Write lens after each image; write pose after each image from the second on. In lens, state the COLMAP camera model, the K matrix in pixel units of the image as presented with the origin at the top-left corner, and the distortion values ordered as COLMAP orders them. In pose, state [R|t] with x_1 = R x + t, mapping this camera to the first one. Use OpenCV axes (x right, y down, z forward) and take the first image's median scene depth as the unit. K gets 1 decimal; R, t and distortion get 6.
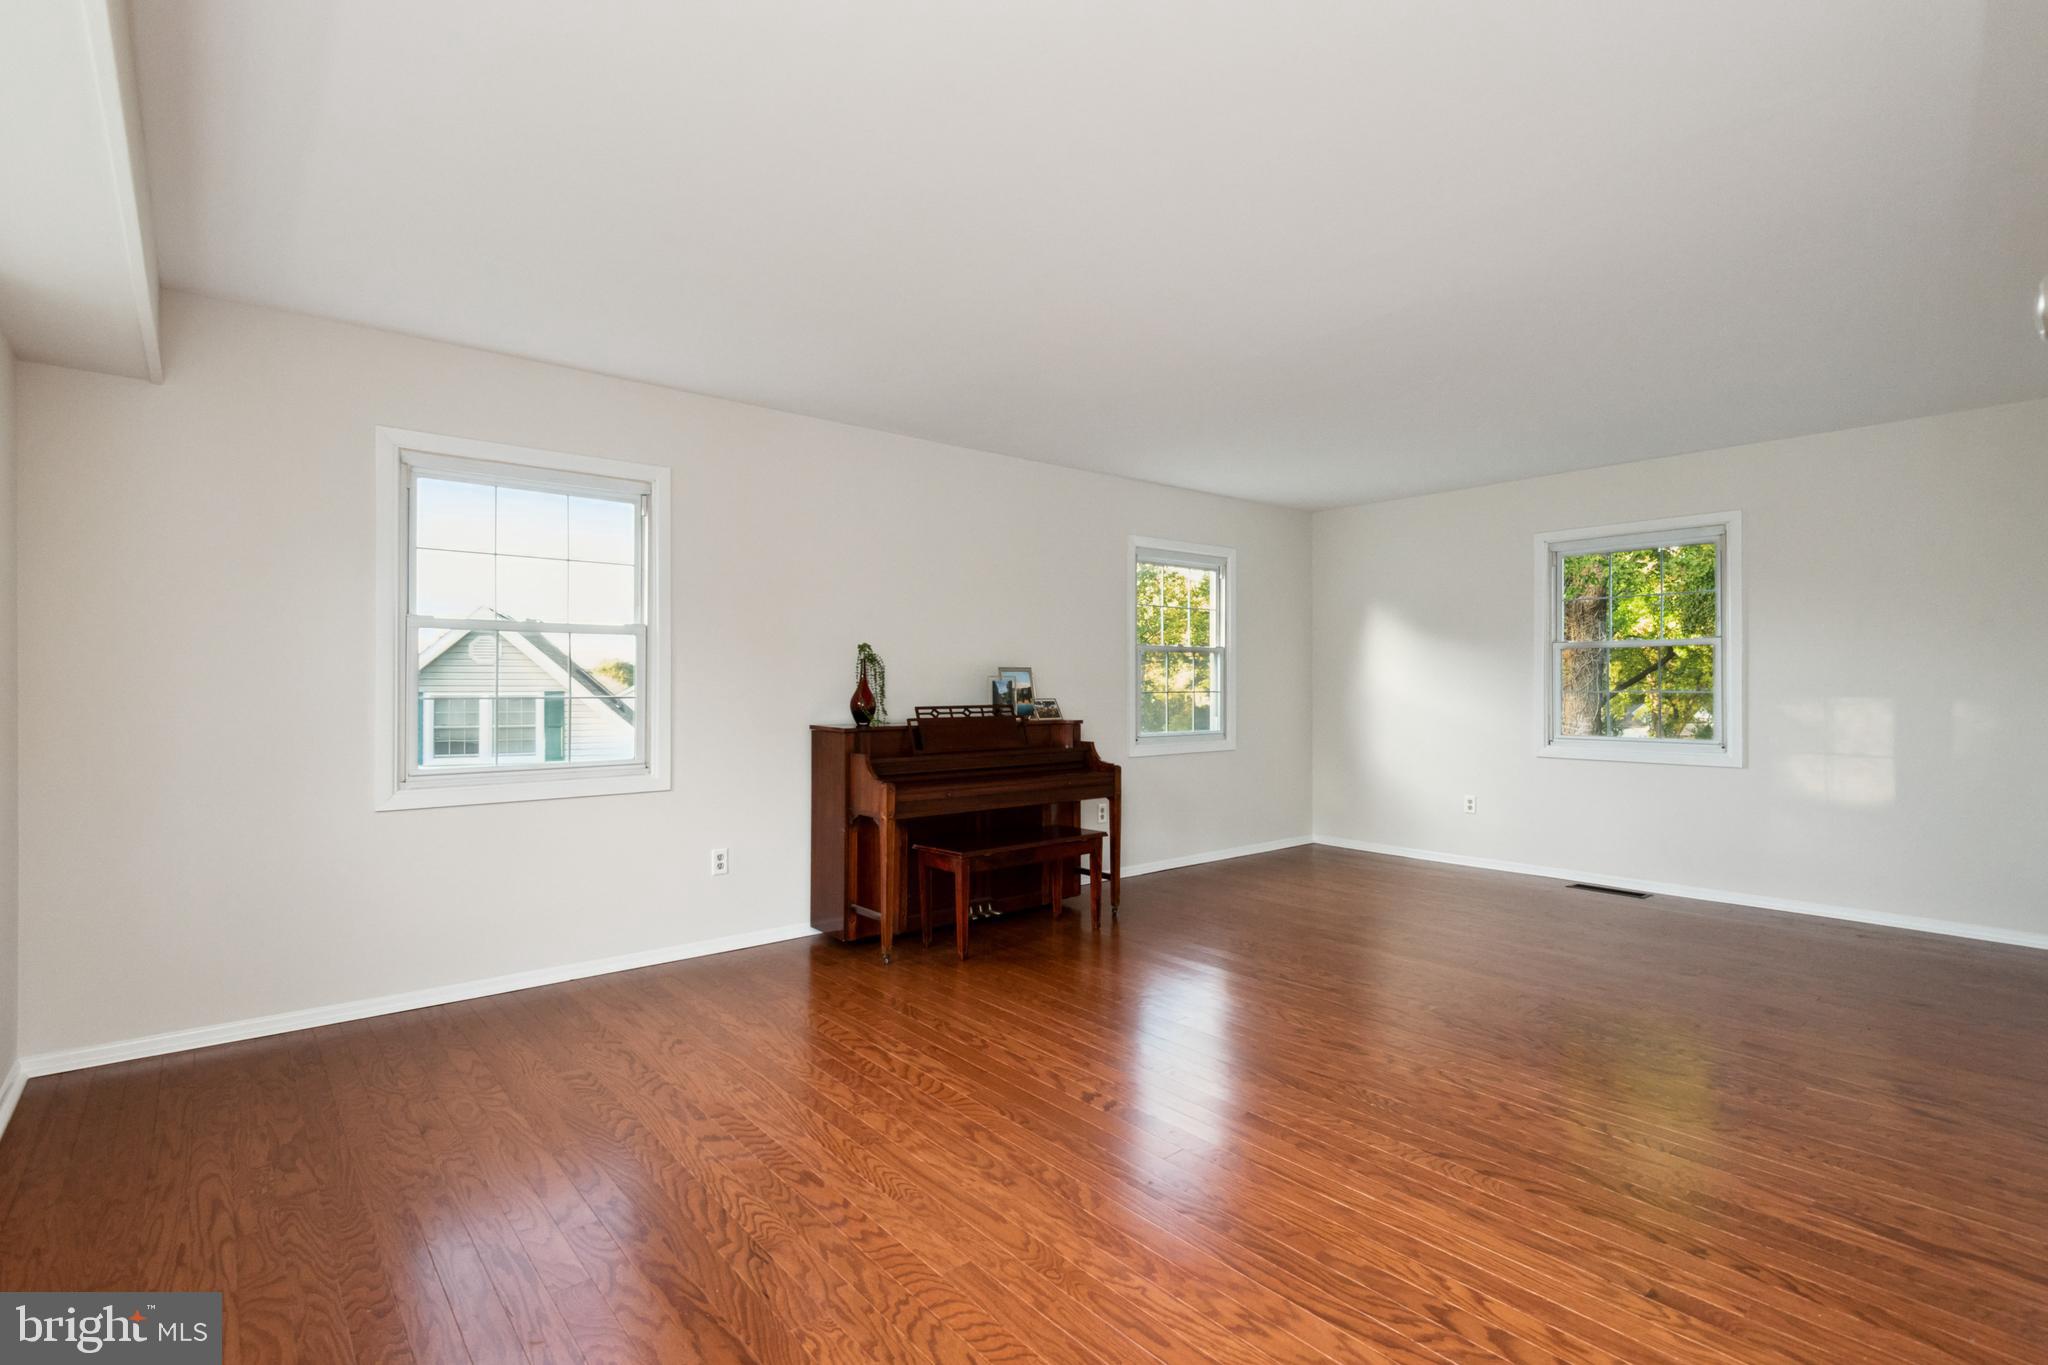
lens RADIAL K [[948.1, 0, 984.7], [0, 948.1, 684.4], [0, 0, 1]] dist [-0.000462, 0.000200]
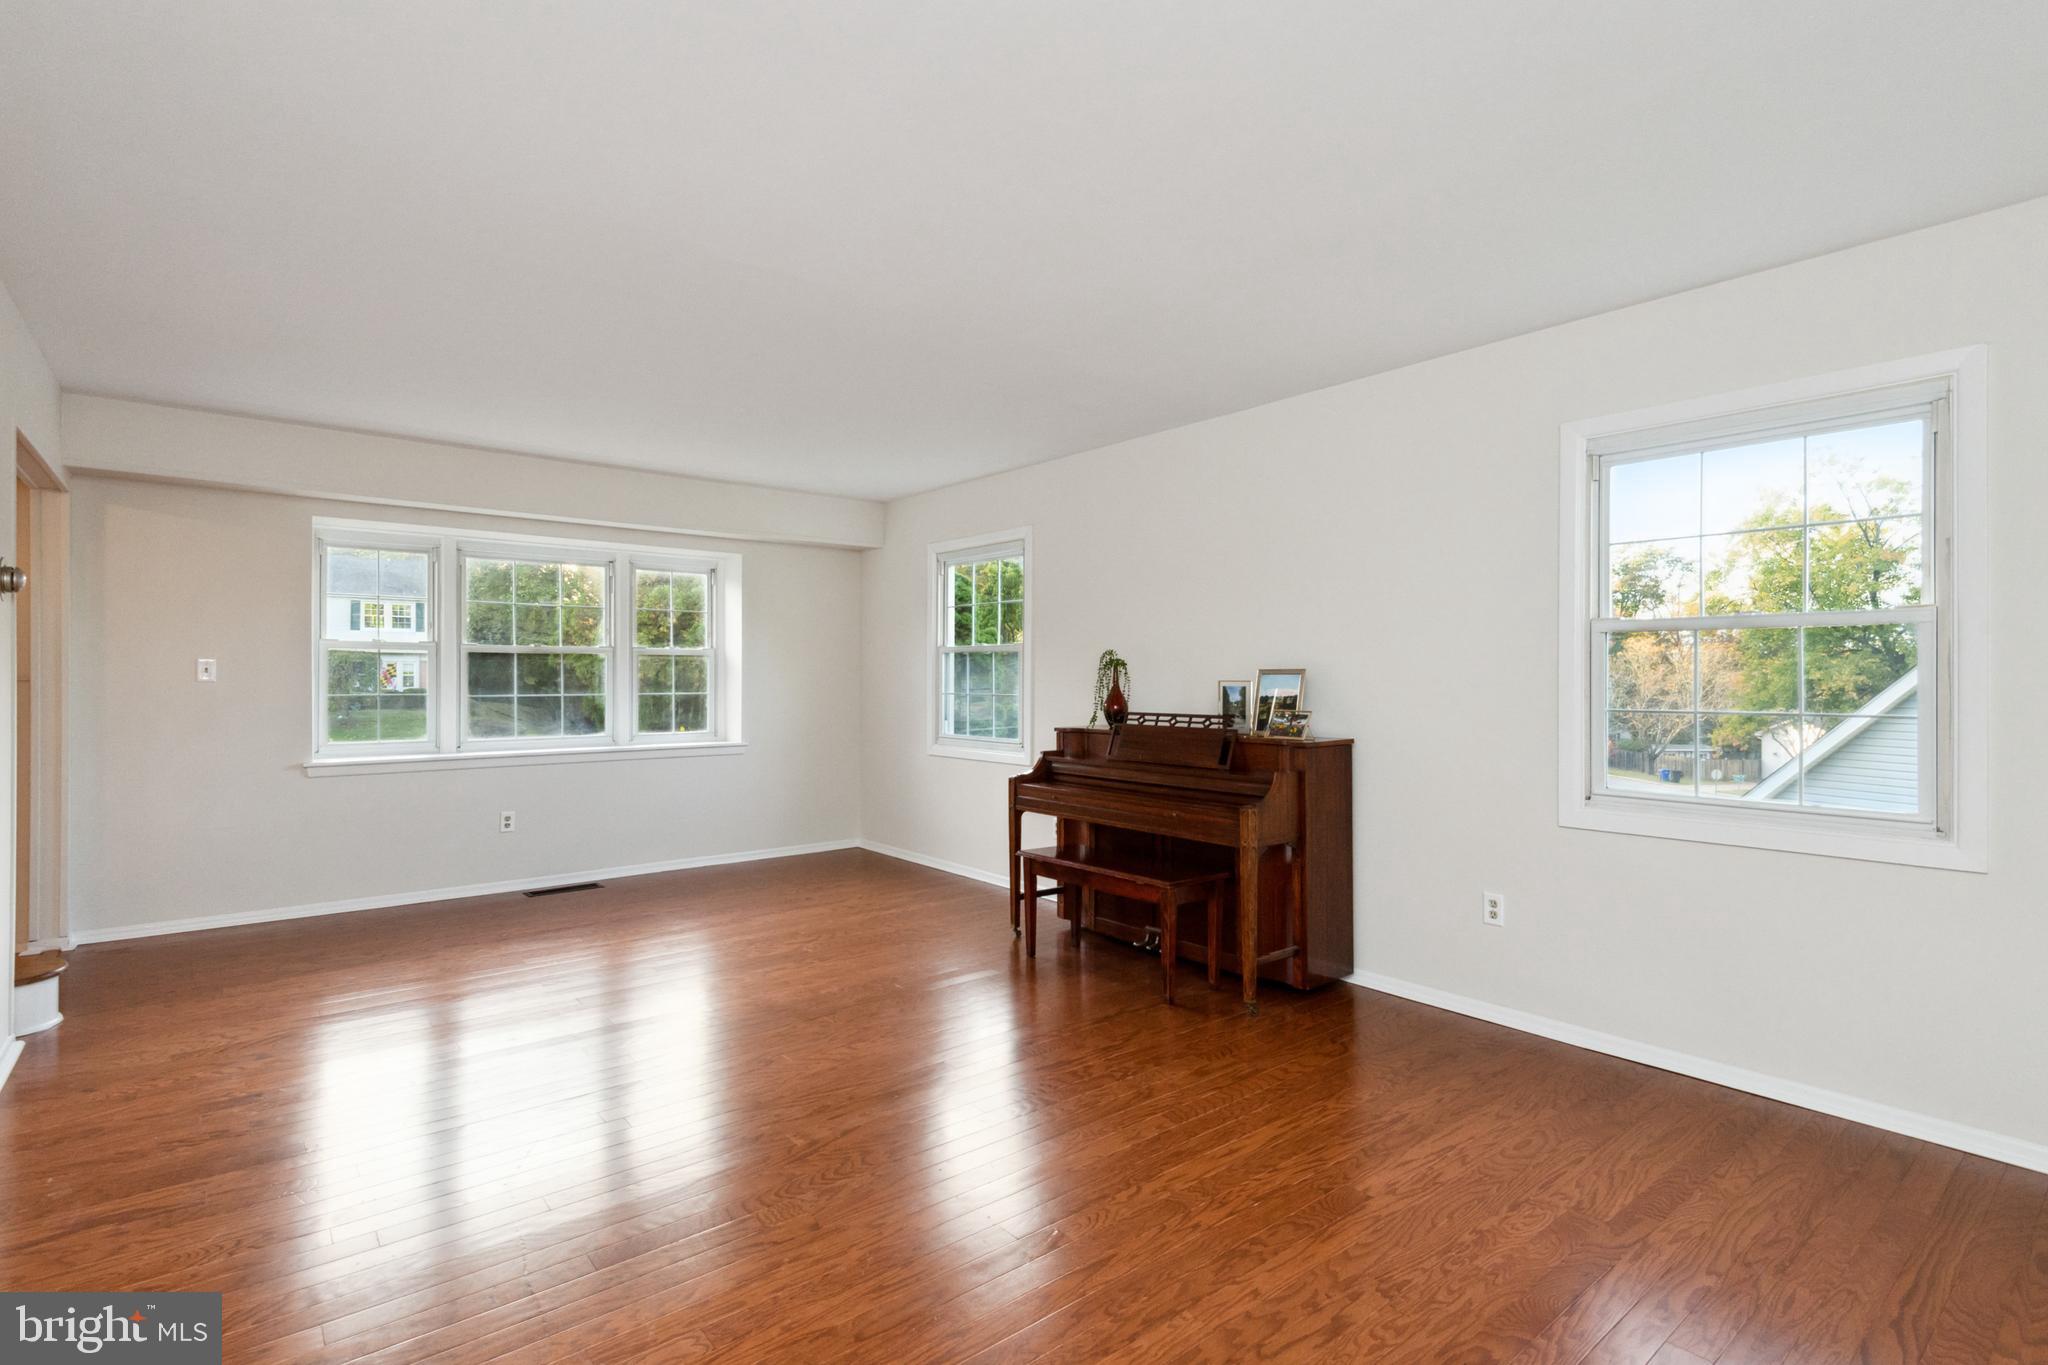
lens RADIAL K [[974.4, 0, 1017.9], [0, 974.4, 671.2], [0, 0, 1]] dist [0.023881, -0.000079]
pose [[-0.008018, -0.003144, -0.999963, 0.873607], [-0.000197, 0.999995, -0.003142, -0.014208], [0.999968, 0.000172, -0.008019, 0.846001]]
